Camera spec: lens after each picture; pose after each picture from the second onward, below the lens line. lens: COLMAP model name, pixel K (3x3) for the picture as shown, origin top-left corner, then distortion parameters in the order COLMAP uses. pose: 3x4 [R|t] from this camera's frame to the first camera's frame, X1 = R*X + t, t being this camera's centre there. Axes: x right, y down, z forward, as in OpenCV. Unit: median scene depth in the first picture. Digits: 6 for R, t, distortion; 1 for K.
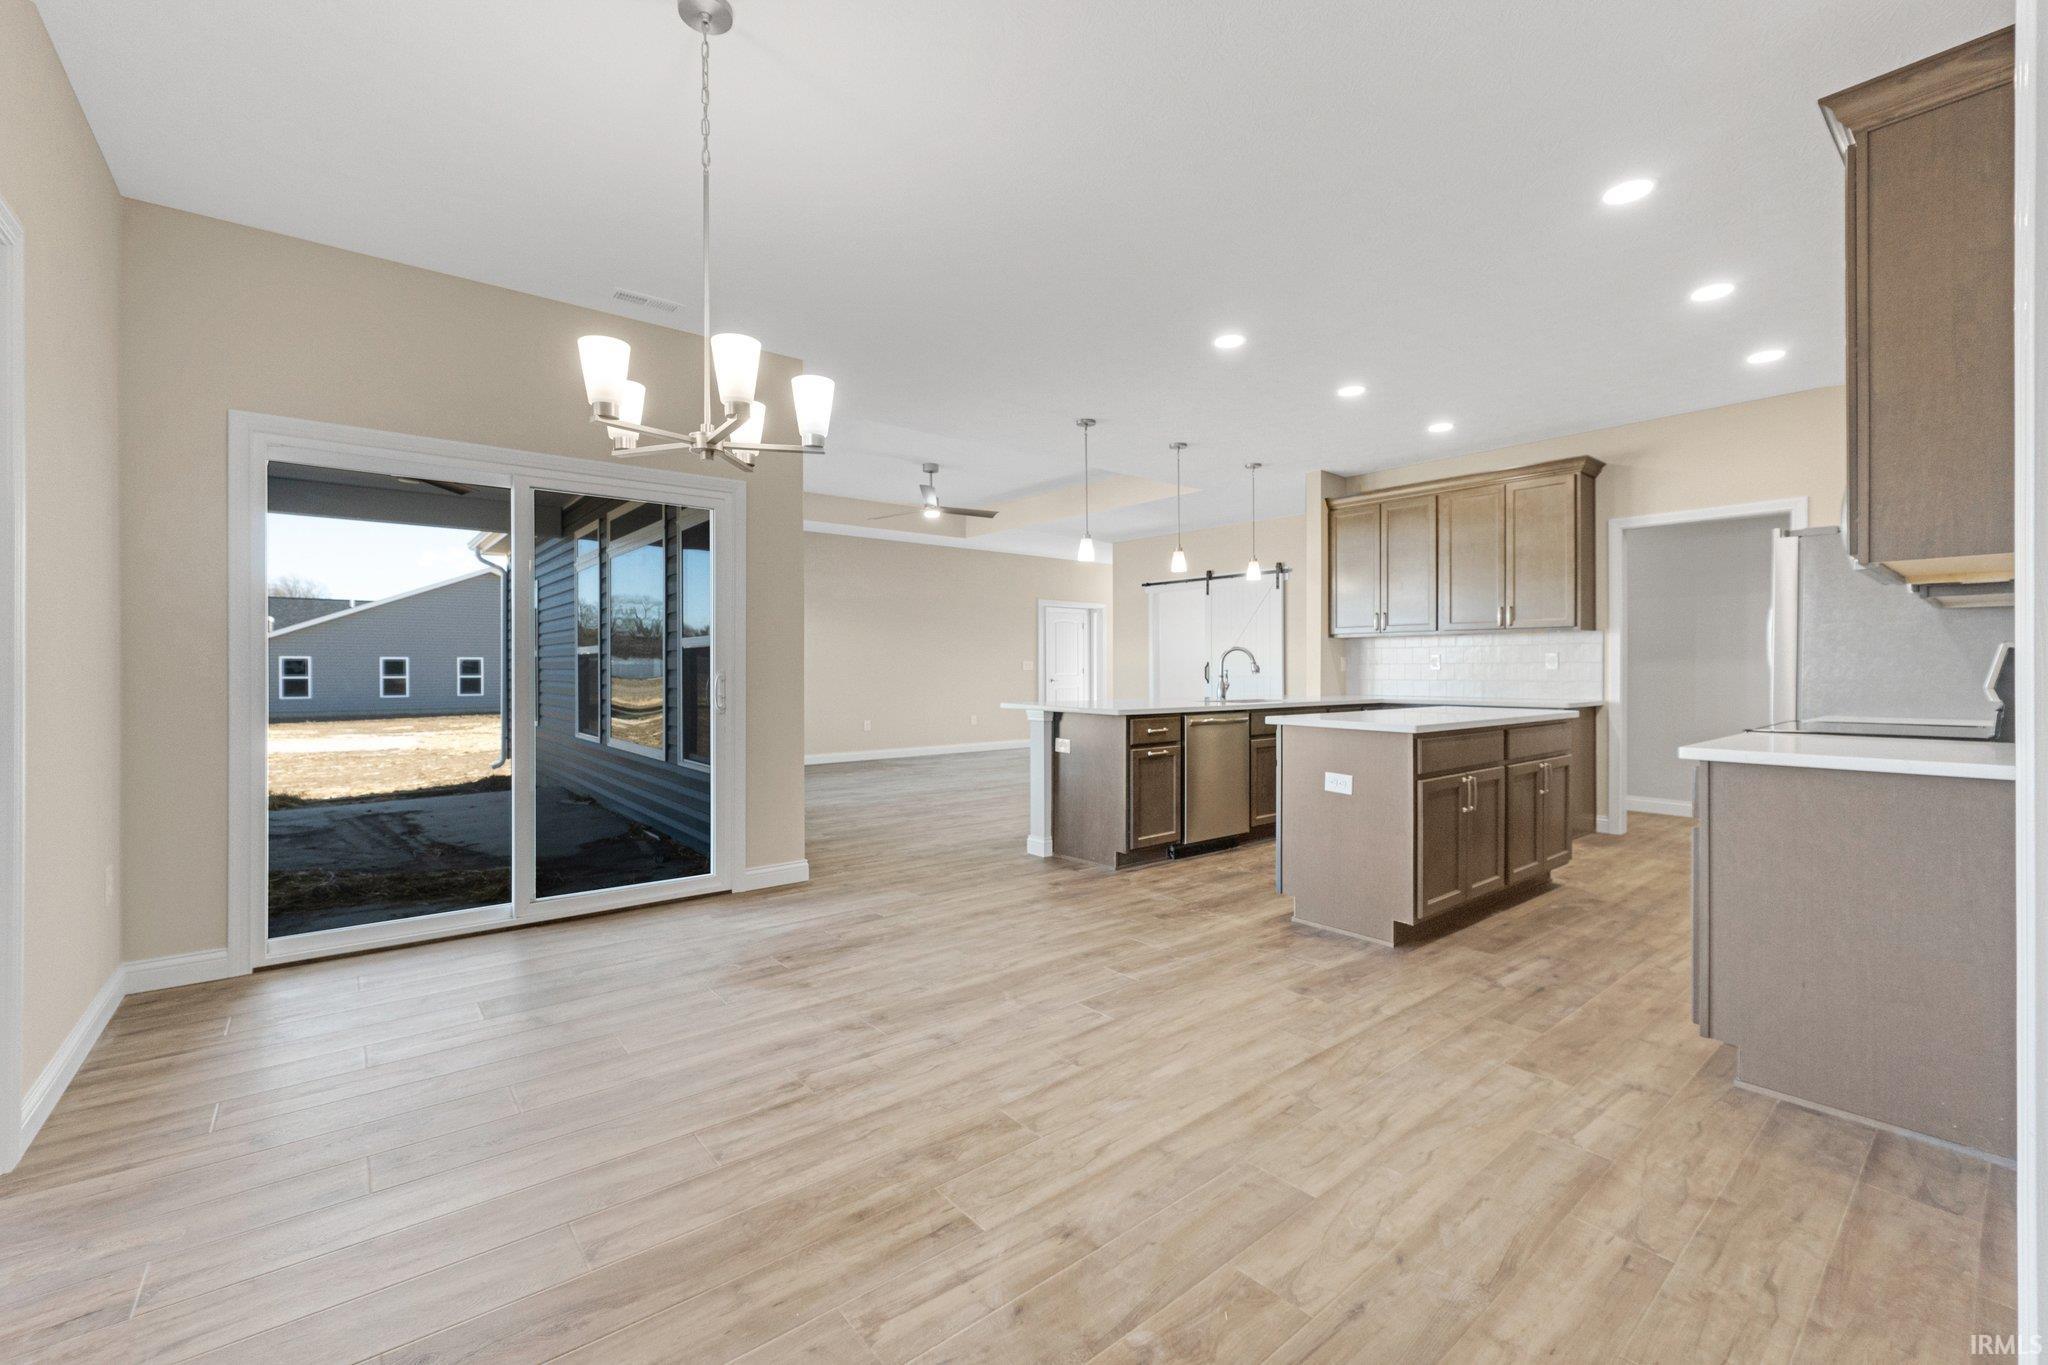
lens RADIAL K [[848.8, 0, 1025.6], [0, 848.8, 672.0], [0, 0, 1]] dist [-0.009989, 0.000606]
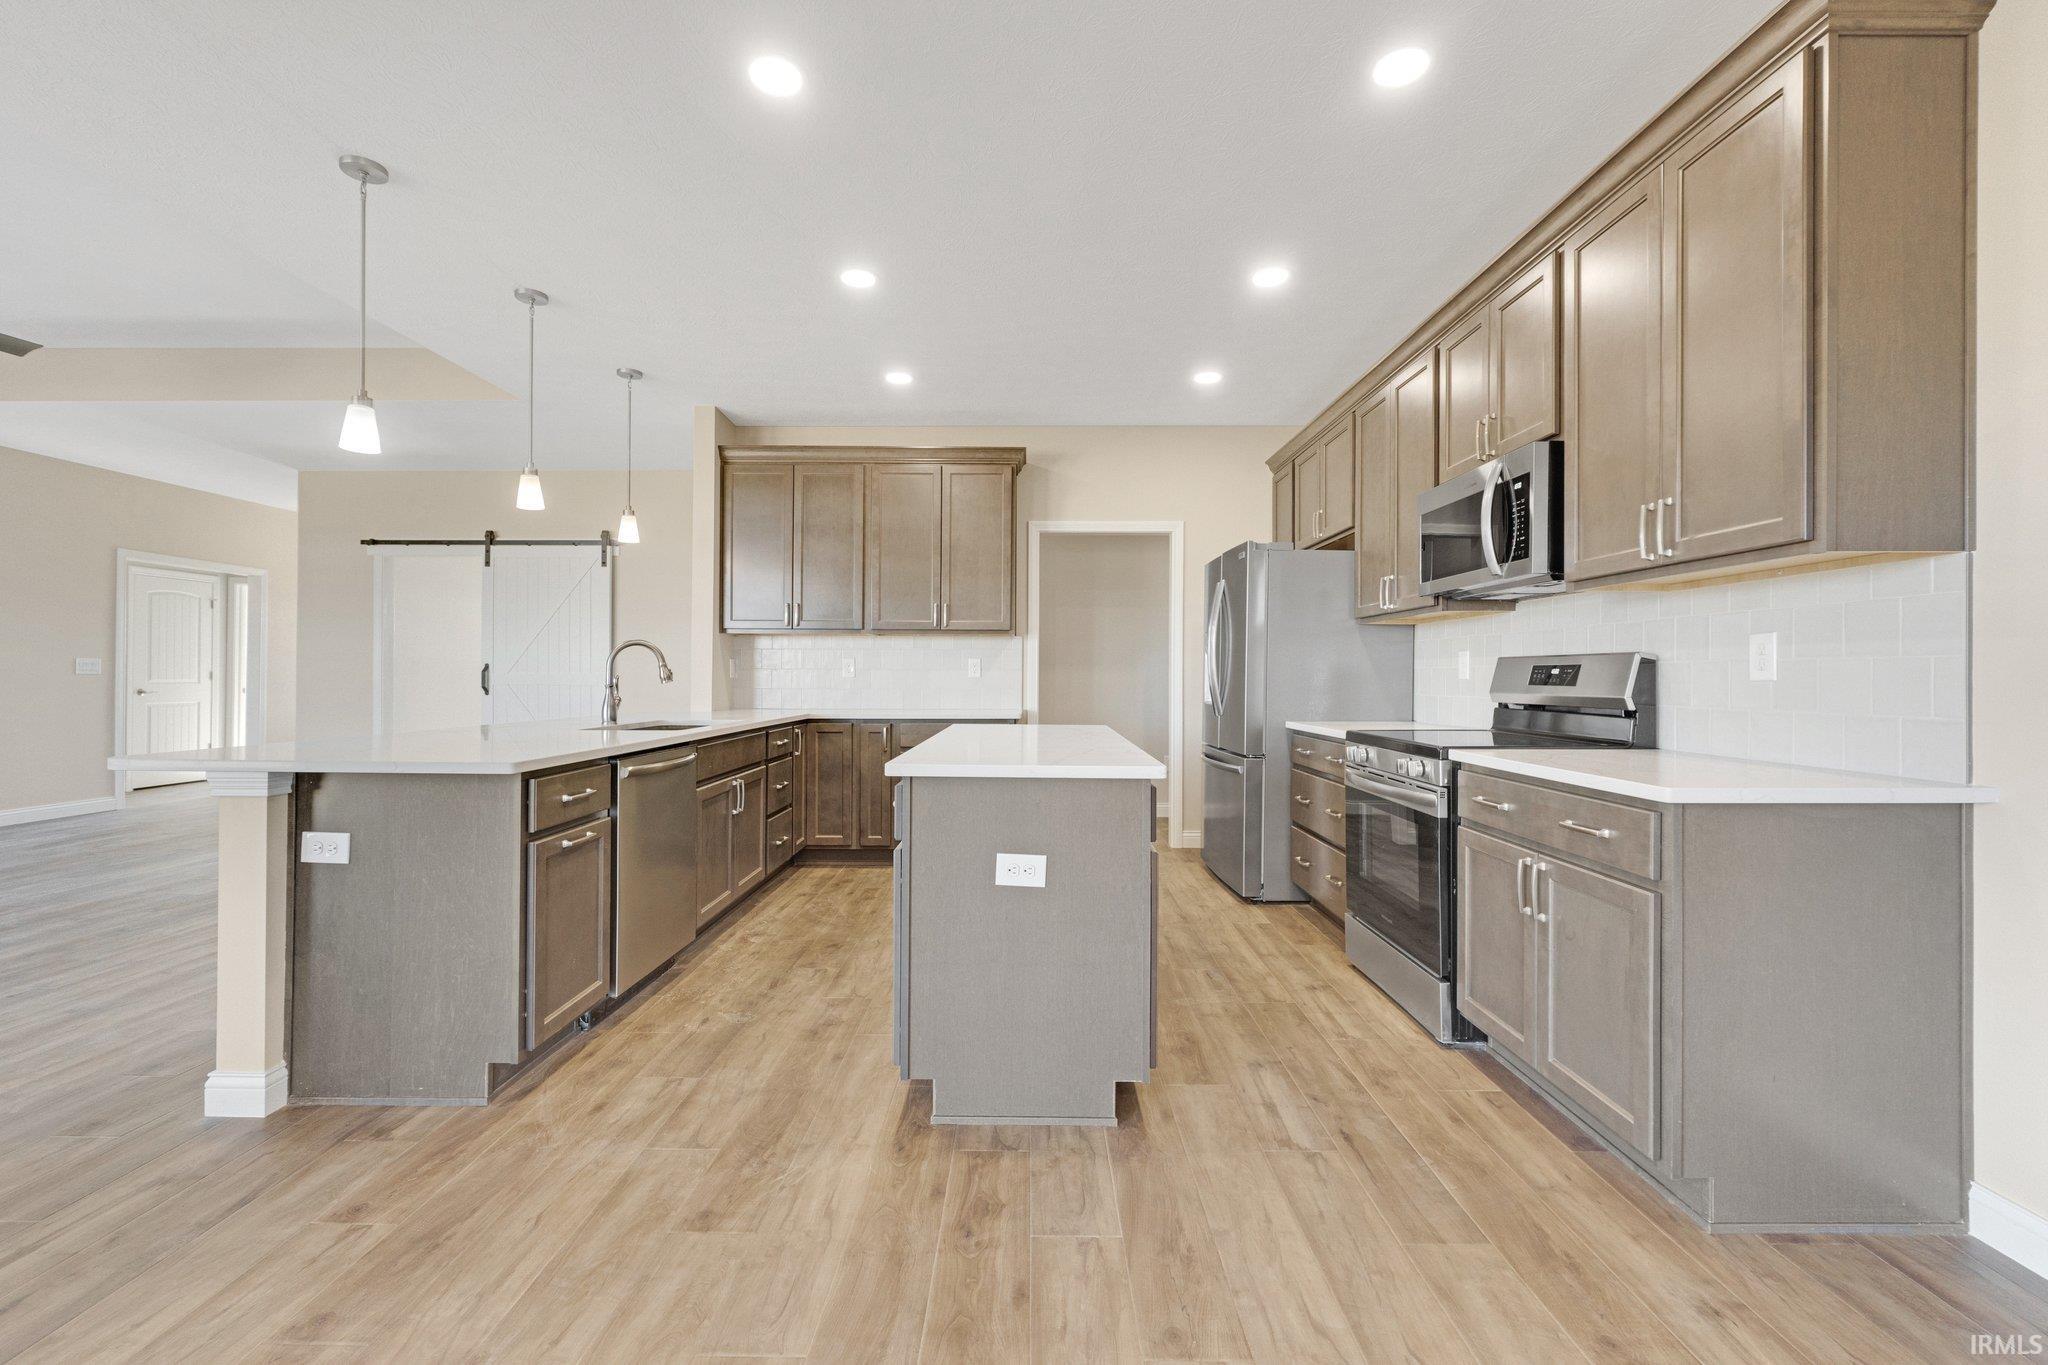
lens RADIAL K [[848.8, 0, 1025.4], [0, 848.8, 667.6], [0, 0, 1]] dist [-0.009989, 0.000606]
pose [[0.641885, 0.009991, 0.766736, -0.064887], [-0.001113, 0.999926, -0.012098, -0.001980], [-0.766800, 0.006912, 0.641849, 0.486651]]
